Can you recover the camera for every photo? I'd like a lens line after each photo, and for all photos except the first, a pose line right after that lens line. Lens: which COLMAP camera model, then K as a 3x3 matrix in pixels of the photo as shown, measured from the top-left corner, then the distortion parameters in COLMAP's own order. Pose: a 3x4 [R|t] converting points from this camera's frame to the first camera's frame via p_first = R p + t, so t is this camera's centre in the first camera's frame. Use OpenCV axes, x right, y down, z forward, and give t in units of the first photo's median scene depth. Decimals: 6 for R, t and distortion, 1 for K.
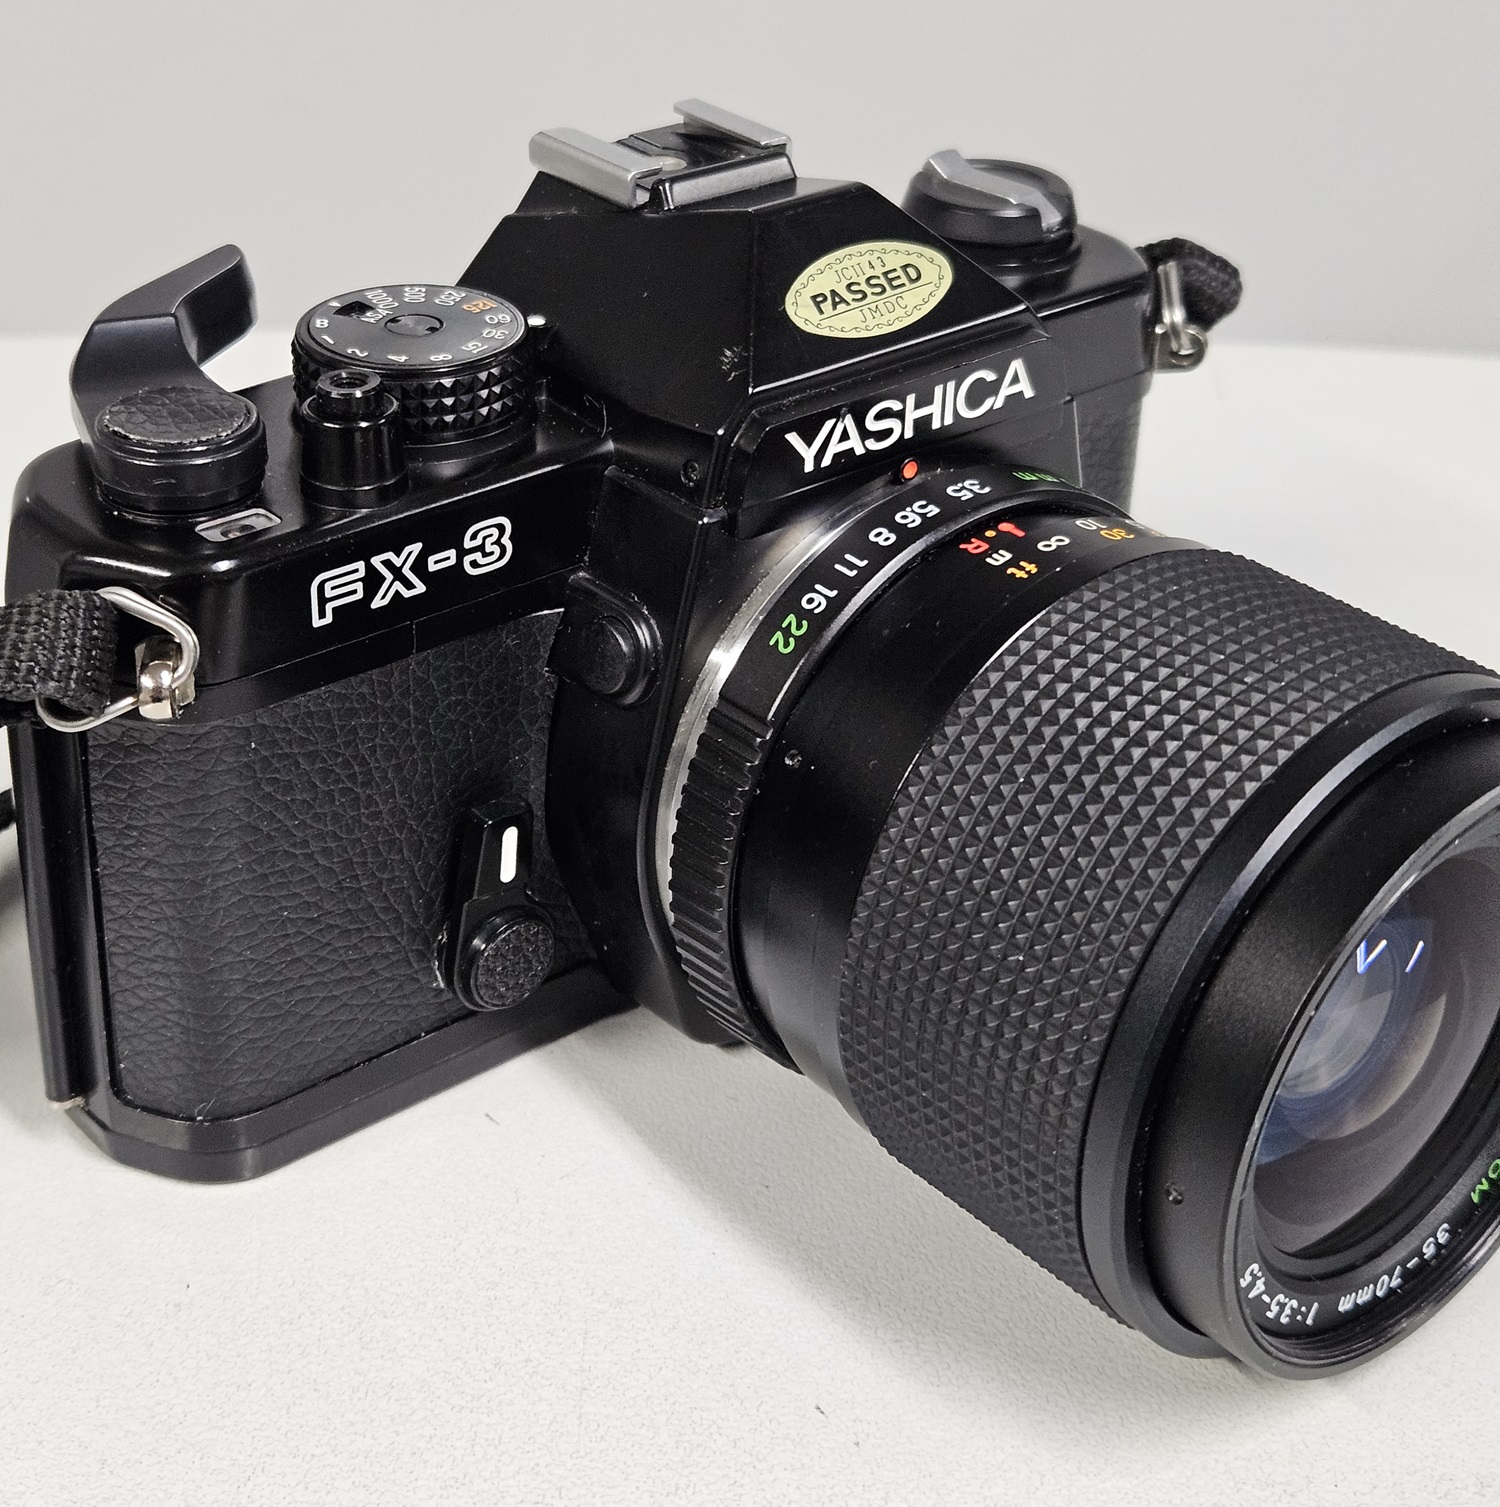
lens RADIAL K [[2547.5, 0, 750.0], [0, 2547.5, 753.5], [0, 0, 1]] dist [0.359028, 0.000067]
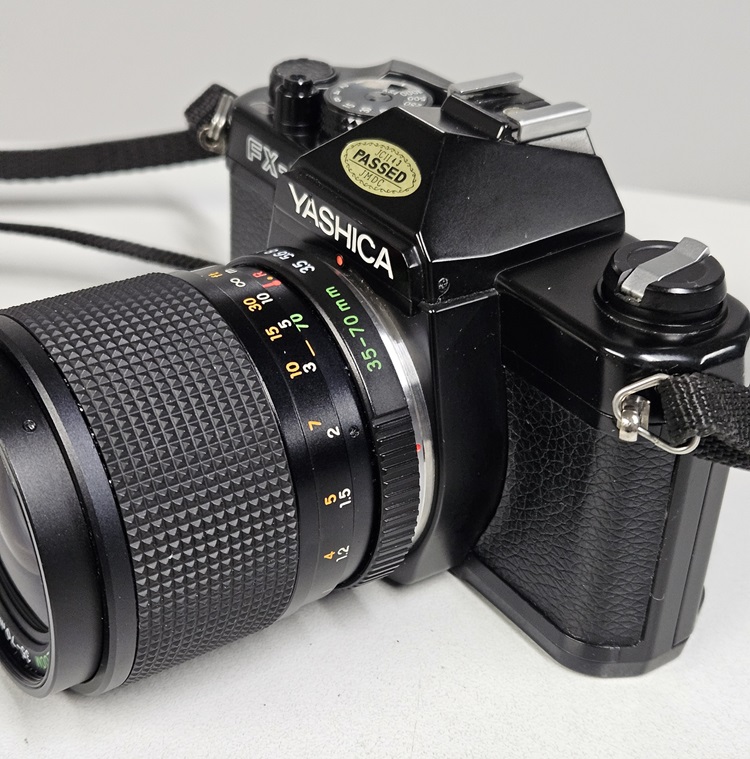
lens RADIAL K [[1283.1, 0, 375.0], [0, 1283.1, 379.5], [0, 0, 1]] dist [0.359028, 0.000067]
pose [[-0.106102, 0.489243, -0.865669, 0.894034], [-0.546035, 0.698909, 0.461922, -0.488586], [0.831017, 0.521696, 0.192988, 0.895524]]
